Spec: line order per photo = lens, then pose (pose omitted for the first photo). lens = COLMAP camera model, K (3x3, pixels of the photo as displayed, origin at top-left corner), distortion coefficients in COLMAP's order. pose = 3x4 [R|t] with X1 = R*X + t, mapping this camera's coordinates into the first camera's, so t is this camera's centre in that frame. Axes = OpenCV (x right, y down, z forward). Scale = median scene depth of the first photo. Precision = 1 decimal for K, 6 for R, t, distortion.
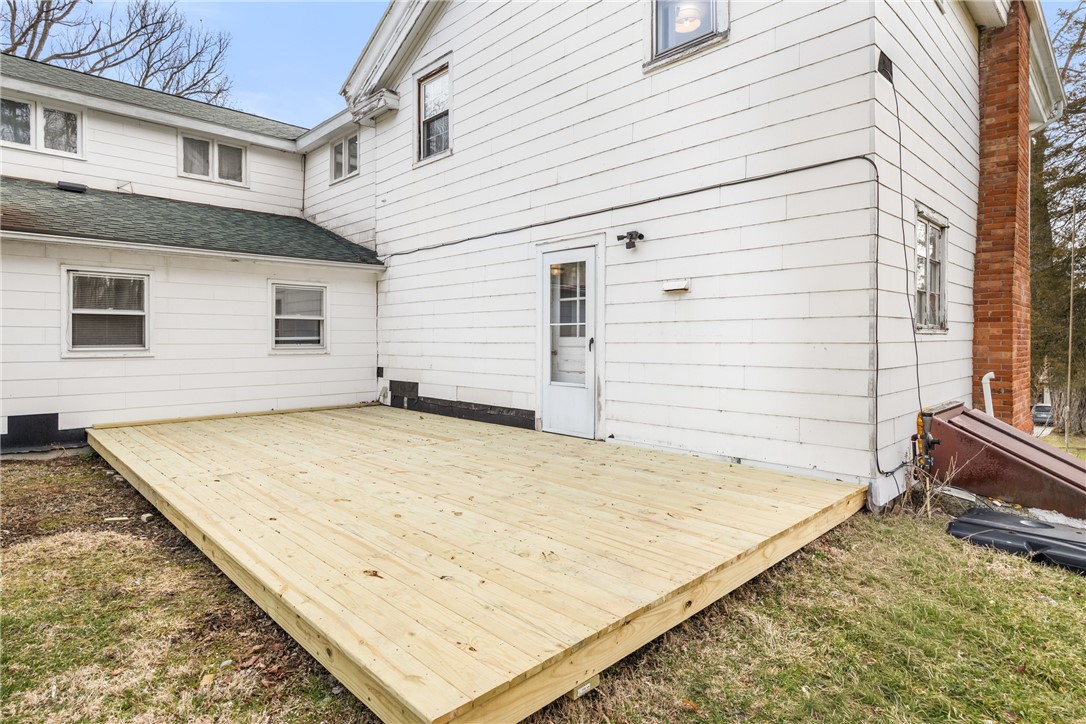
lens RADIAL K [[586.7, 0, 542.5], [0, 586.7, 356.4], [0, 0, 1]] dist [-0.002858, -0.000592]
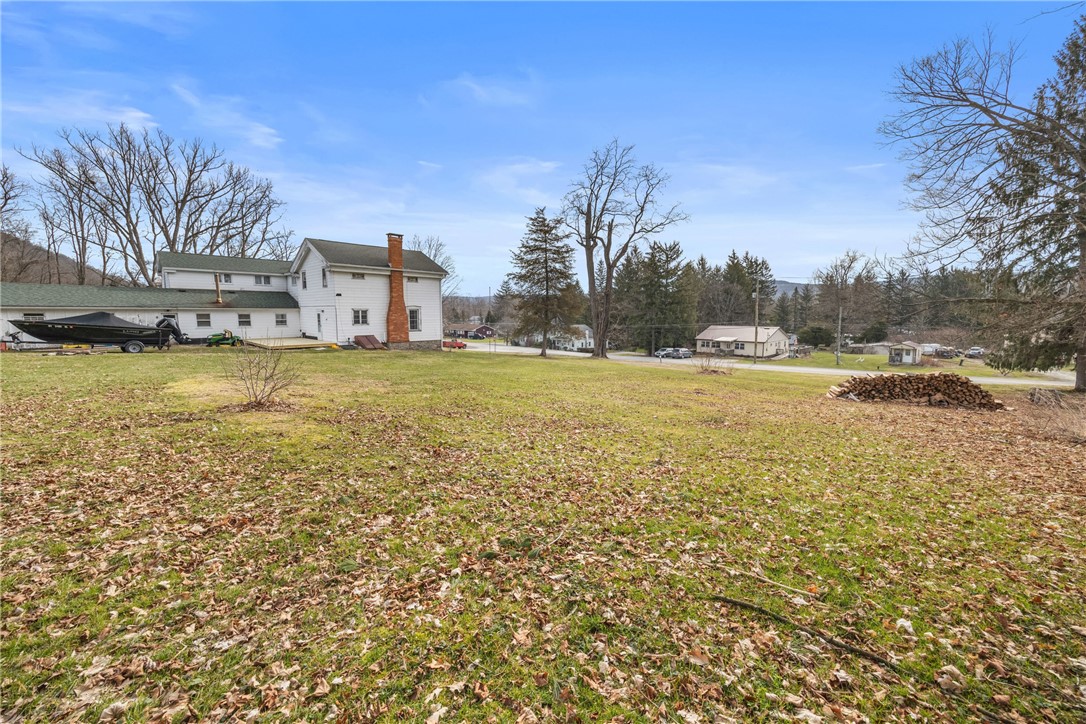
lens RADIAL K [[430.6, 0, 543.4], [0, 430.6, 362.7], [0, 0, 1]] dist [0.014481, 0.000094]
pose [[0.999610, 0.000122, 0.027914, 1.701046], [-0.002580, 0.996113, 0.088045, -0.029939], [-0.027794, -0.088082, 0.995725, -2.746567]]
